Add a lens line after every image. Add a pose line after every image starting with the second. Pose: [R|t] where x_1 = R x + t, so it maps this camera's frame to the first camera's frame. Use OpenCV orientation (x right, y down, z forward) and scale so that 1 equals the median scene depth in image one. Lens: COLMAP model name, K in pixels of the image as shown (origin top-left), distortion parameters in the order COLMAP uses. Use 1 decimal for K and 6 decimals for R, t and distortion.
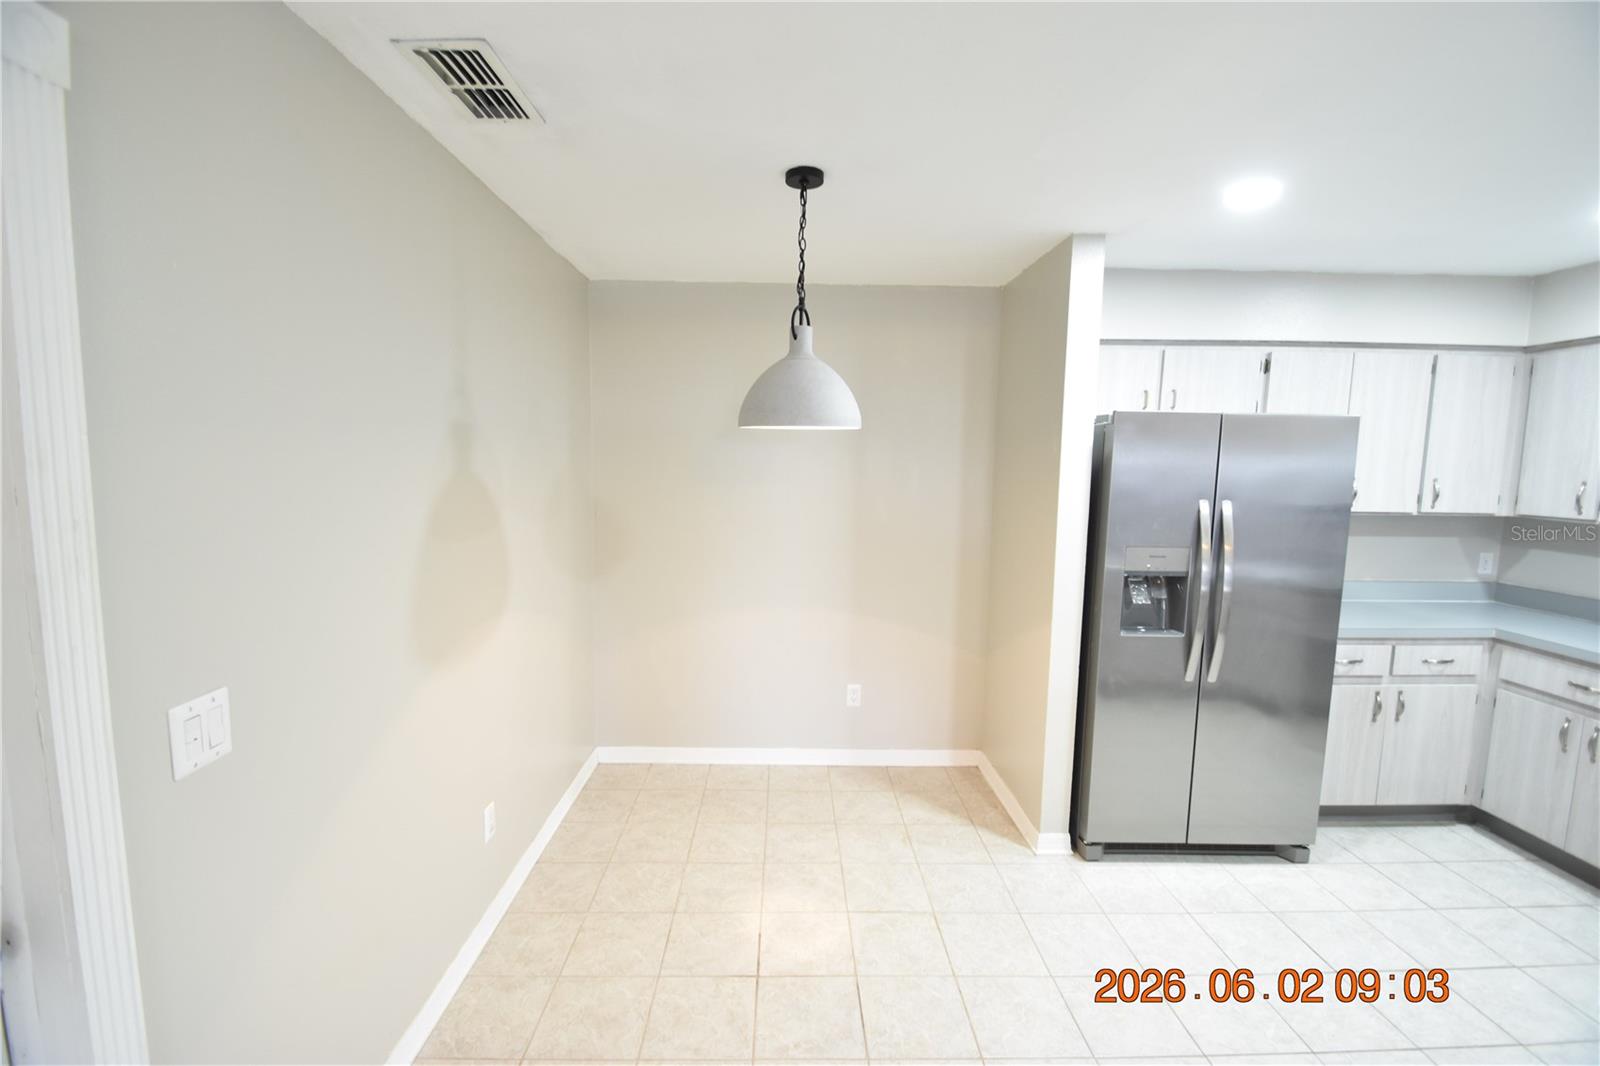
lens RADIAL K [[702.6, 0, 801.3], [0, 702.6, 540.6], [0, 0, 1]] dist [0.011915, -0.014032]
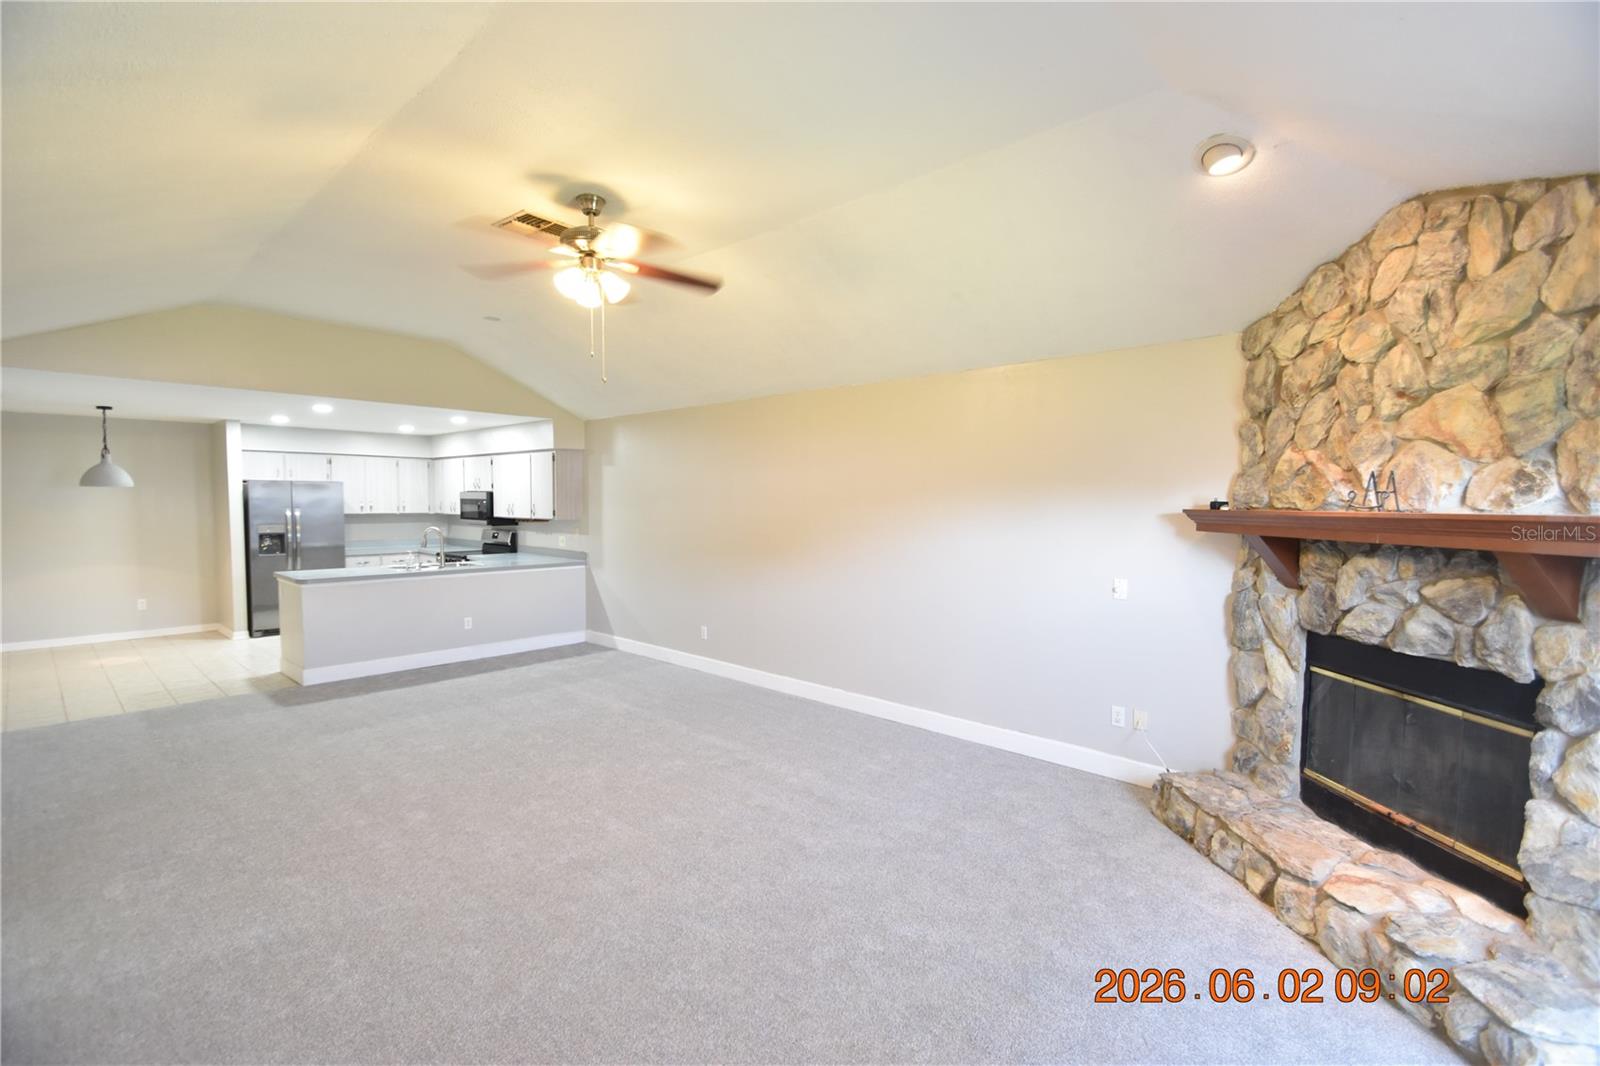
lens RADIAL K [[702.6, 0, 797.9], [0, 702.6, 539.3], [0, 0, 1]] dist [0.011915, -0.014032]
pose [[0.685204, -0.047595, 0.726794, -0.125587], [0.081335, 0.996621, -0.011416, 0.256209], [-0.723795, 0.066937, 0.686761, -2.386214]]
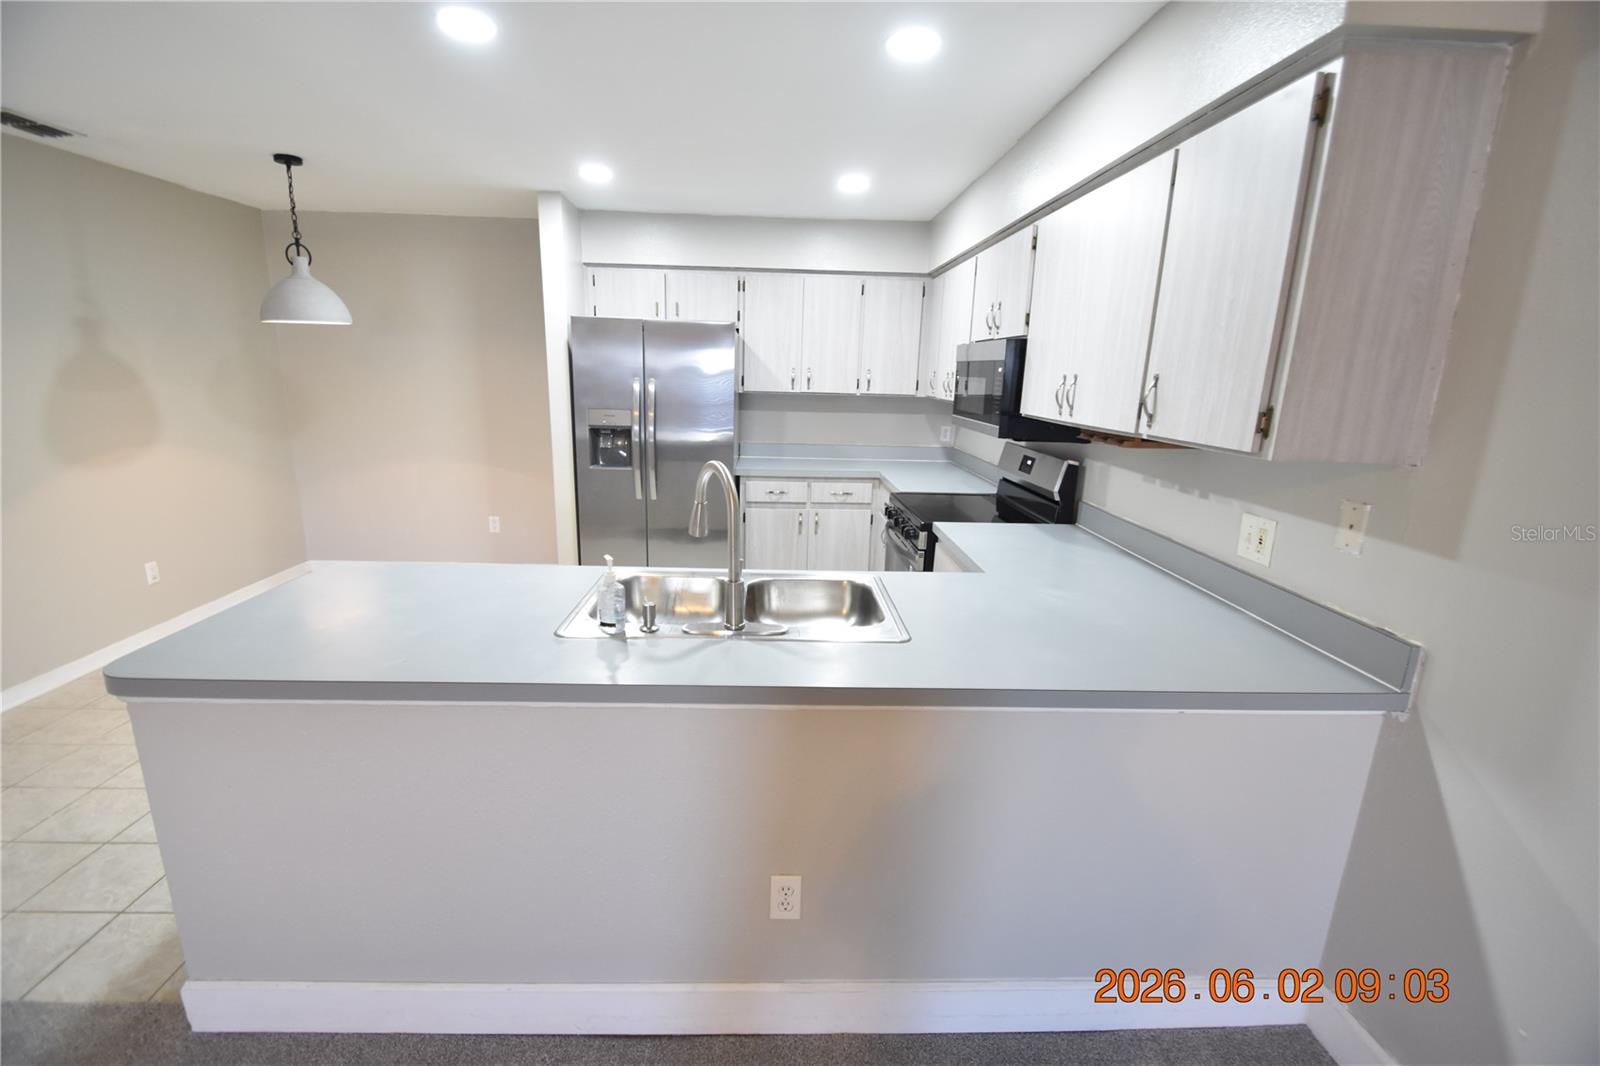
lens RADIAL K [[702.6, 0, 804.8], [0, 702.6, 546.3], [0, 0, 1]] dist [0.011915, -0.014032]
pose [[0.999514, 0.006658, 0.030451, 0.790192], [-0.010693, 0.990878, 0.134334, 0.083856], [-0.029279, -0.134595, 0.990468, -0.496396]]
